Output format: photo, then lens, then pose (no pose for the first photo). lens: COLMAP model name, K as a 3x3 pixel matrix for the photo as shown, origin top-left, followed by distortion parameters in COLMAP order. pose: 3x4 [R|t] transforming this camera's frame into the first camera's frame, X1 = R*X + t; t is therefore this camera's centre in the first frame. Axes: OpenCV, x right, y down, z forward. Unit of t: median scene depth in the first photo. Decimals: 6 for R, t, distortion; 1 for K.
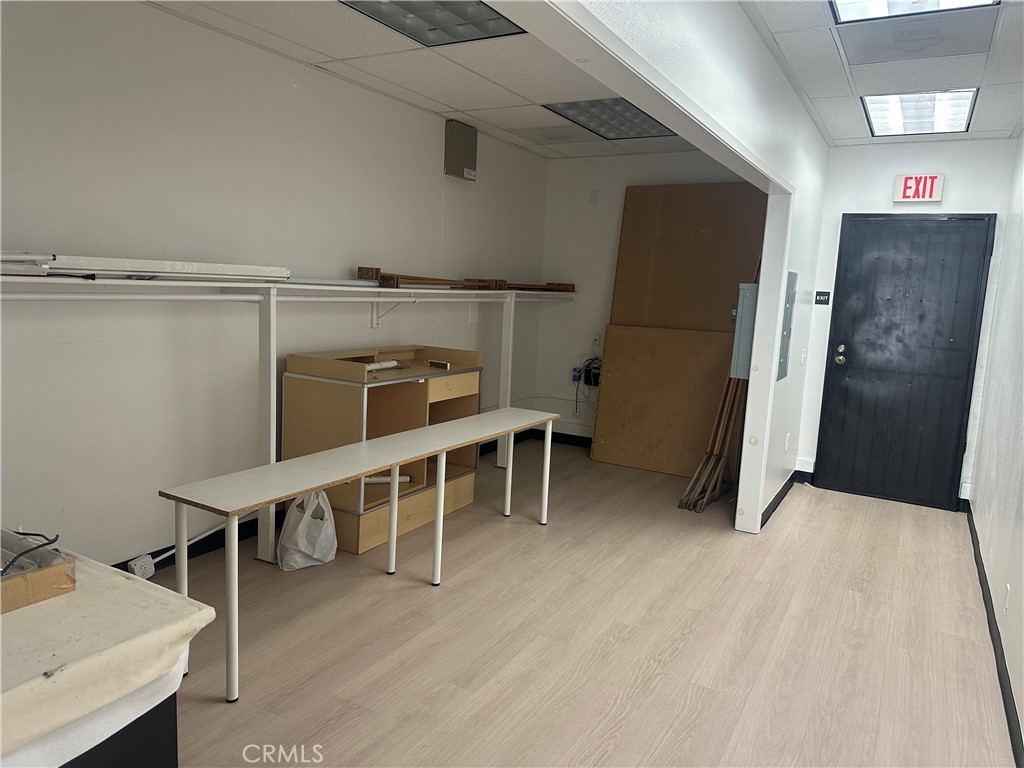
lens RADIAL K [[733.3, 0, 512.0], [0, 733.3, 384.0], [0, 0, 1]] dist [0.000445, -0.000545]
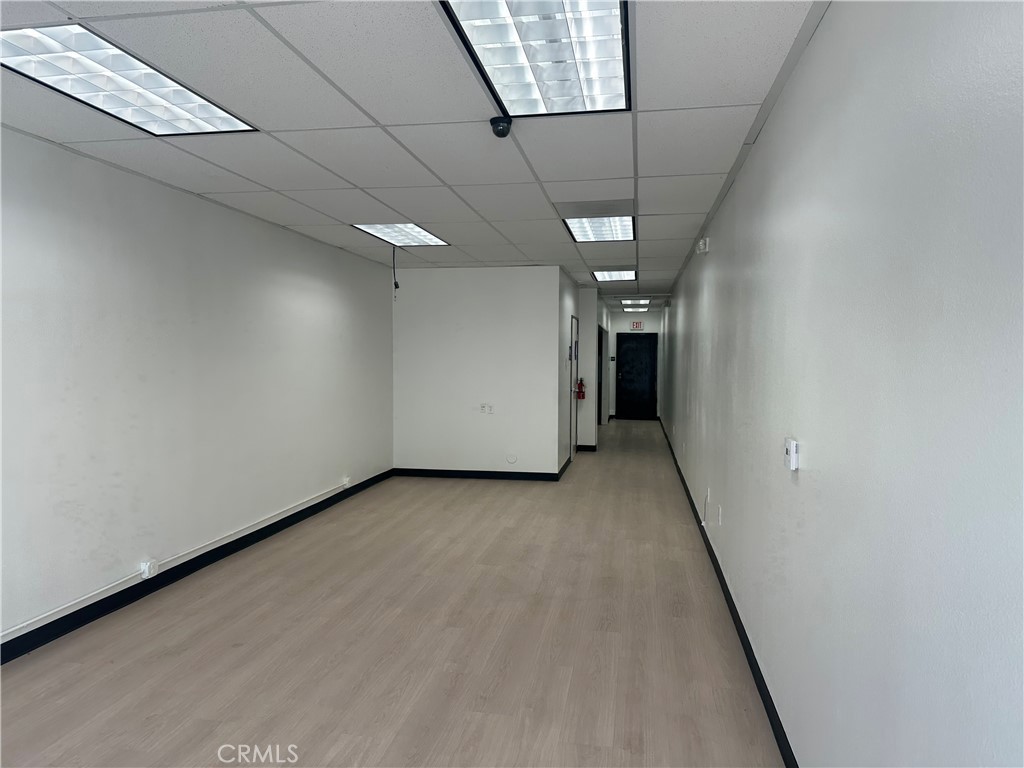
lens RADIAL K [[733.3, 0, 512.0], [0, 733.3, 384.0], [0, 0, 1]] dist [0.000445, -0.000545]
pose [[0.929524, -0.052332, 0.365030, -1.155787], [0.090394, 0.992014, -0.087962, 0.232030], [-0.357511, 0.114759, 0.926831, -1.784443]]
